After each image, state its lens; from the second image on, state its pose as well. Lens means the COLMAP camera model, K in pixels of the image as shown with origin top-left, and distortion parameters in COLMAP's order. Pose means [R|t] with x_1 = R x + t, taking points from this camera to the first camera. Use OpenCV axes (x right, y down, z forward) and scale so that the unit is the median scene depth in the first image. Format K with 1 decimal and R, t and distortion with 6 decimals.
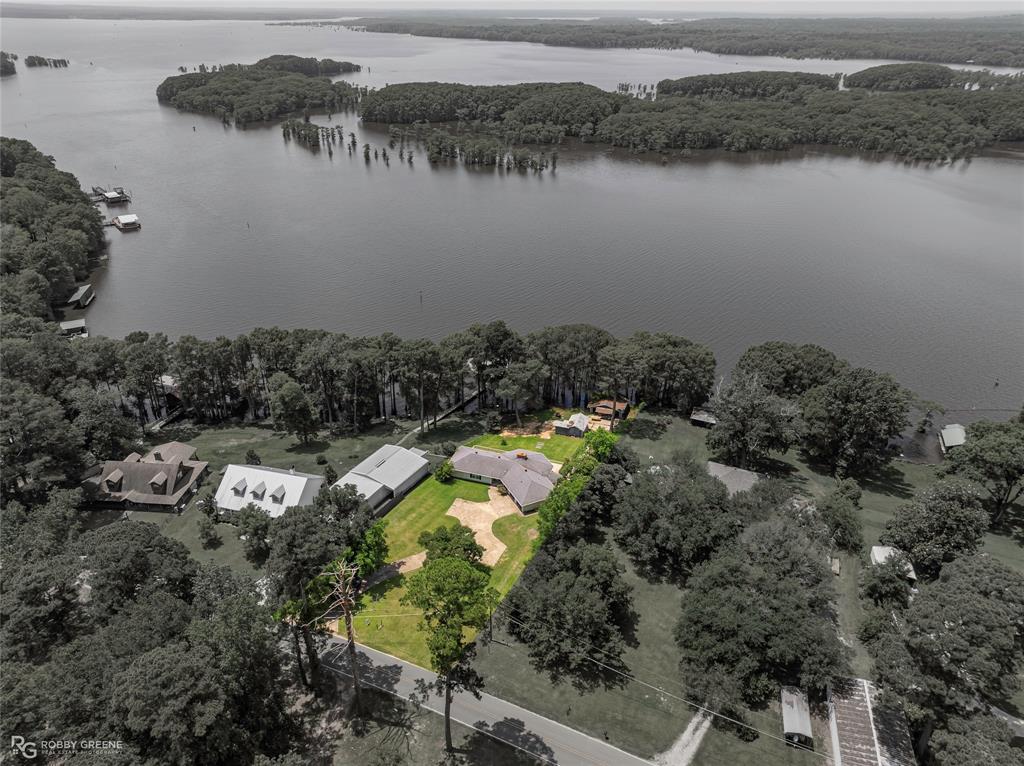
lens RADIAL K [[713.9, 0, 510.3], [0, 713.9, 383.7], [0, 0, 1]] dist [-0.024529, 0.031616]
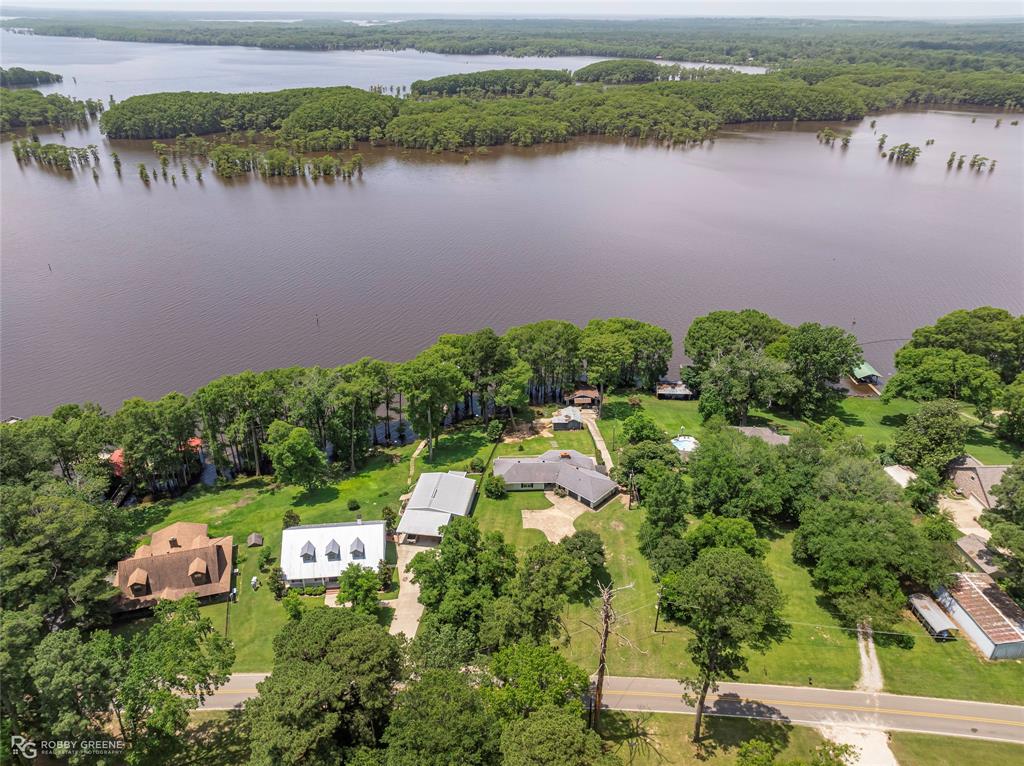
lens RADIAL K [[713.9, 0, 506.9], [0, 713.9, 382.3], [0, 0, 1]] dist [-0.024529, 0.031616]
pose [[0.931150, -0.168045, 0.323605, -0.105872], [0.169101, 0.985280, 0.025071, -0.011515], [-0.323055, 0.031377, 0.945860, 0.019335]]
